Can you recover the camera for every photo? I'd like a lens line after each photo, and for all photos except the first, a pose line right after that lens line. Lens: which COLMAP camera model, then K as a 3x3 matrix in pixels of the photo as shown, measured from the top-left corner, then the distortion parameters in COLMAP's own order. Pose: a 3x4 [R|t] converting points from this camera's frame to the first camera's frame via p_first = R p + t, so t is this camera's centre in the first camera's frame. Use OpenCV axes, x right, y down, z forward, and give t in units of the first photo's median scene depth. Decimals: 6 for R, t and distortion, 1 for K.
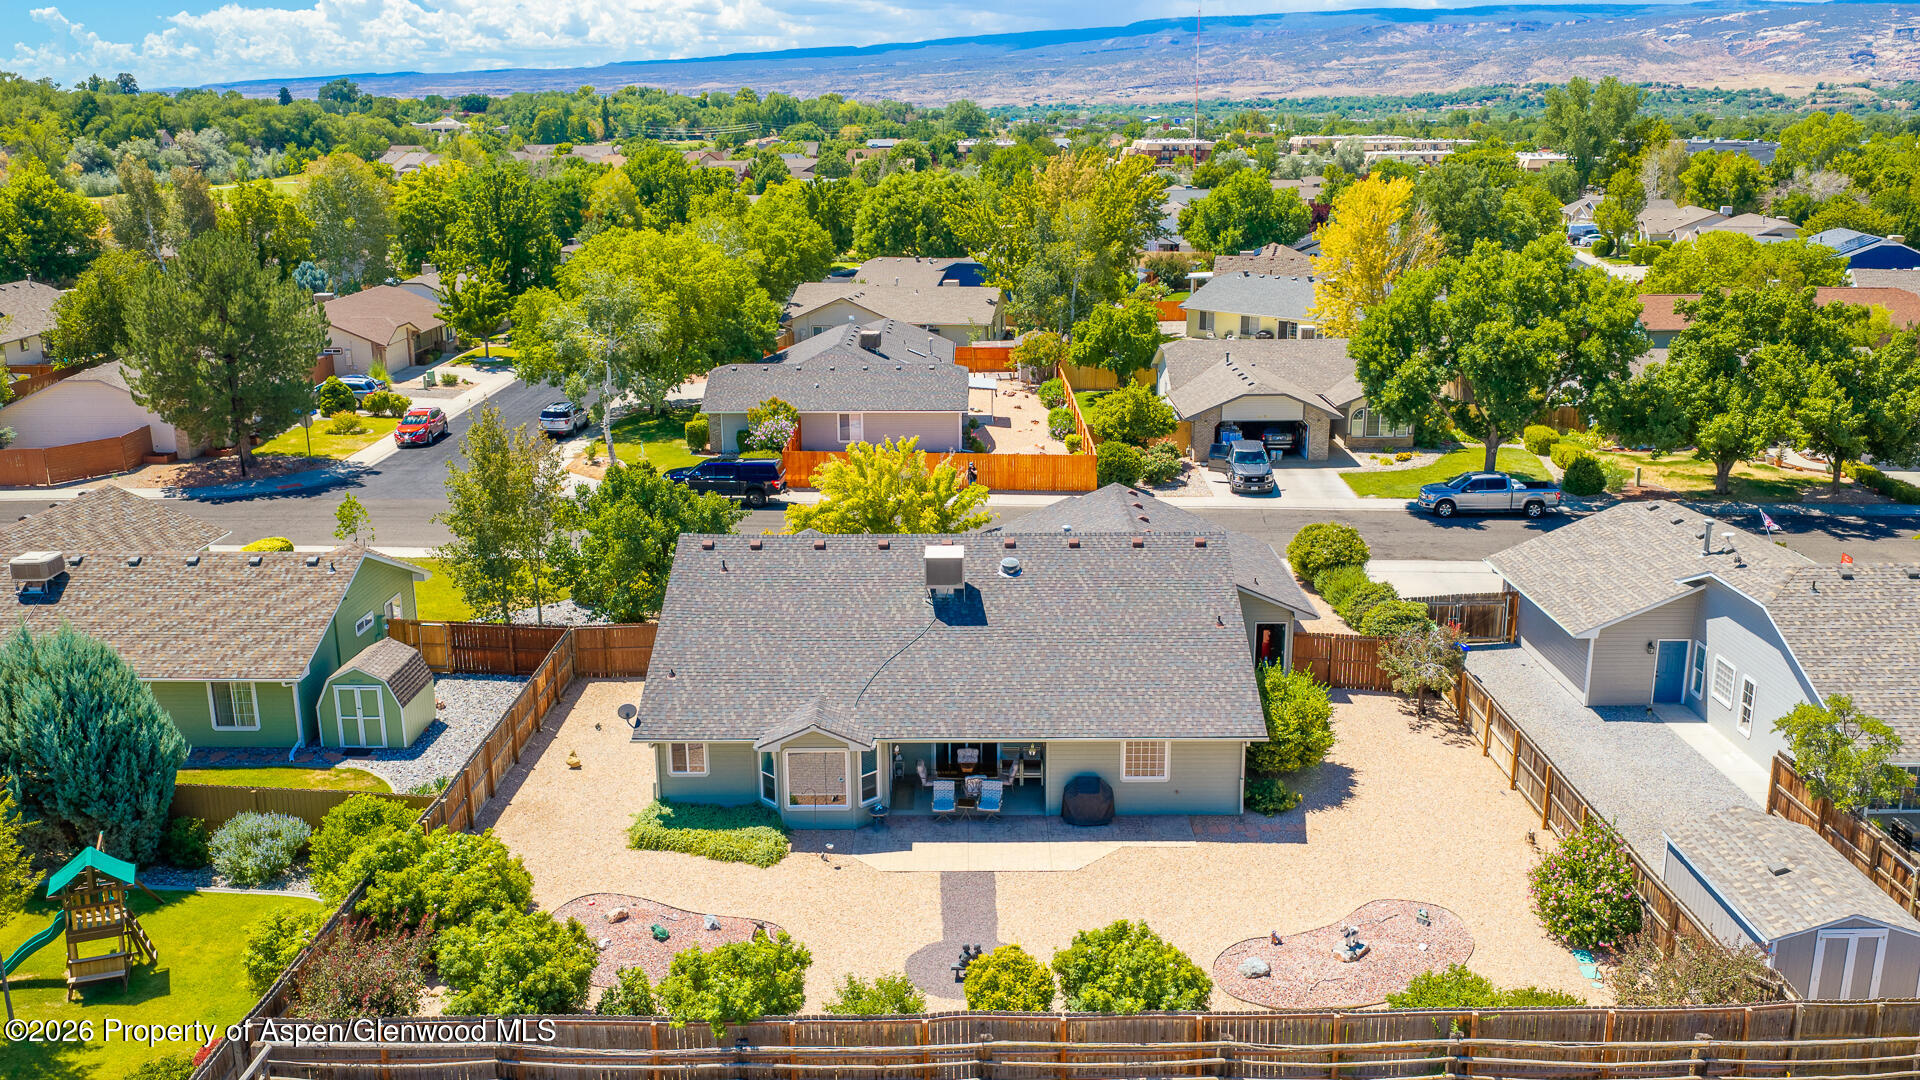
lens RADIAL K [[1591.1, 0, 958.3], [0, 1591.1, 538.5], [0, 0, 1]] dist [0.025401, -0.055218]
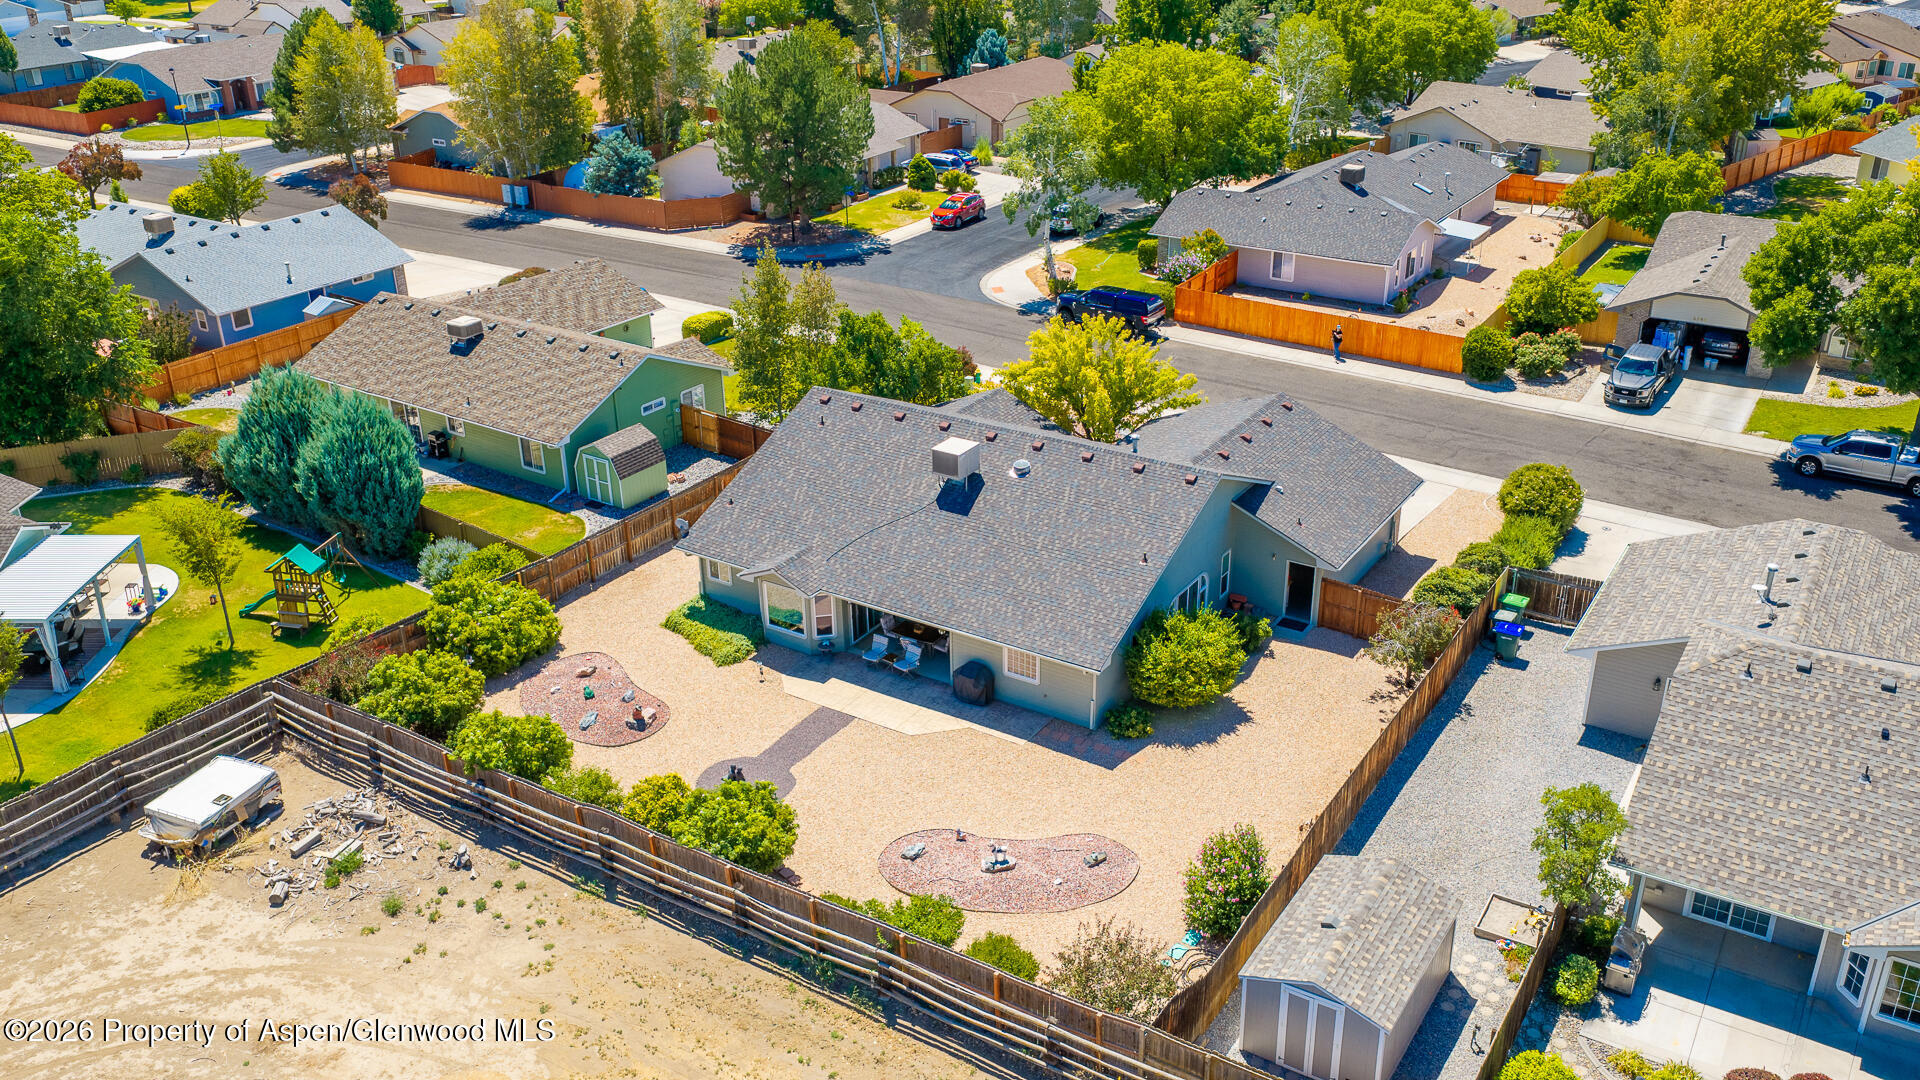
lens RADIAL K [[1591.1, 0, 955.0], [0, 1591.1, 532.4], [0, 0, 1]] dist [0.025401, -0.055218]
pose [[0.842002, 0.219167, -0.492950, 0.572226], [-0.131469, 0.969571, 0.206514, -0.168711], [0.523211, -0.109077, 0.845194, 0.008308]]
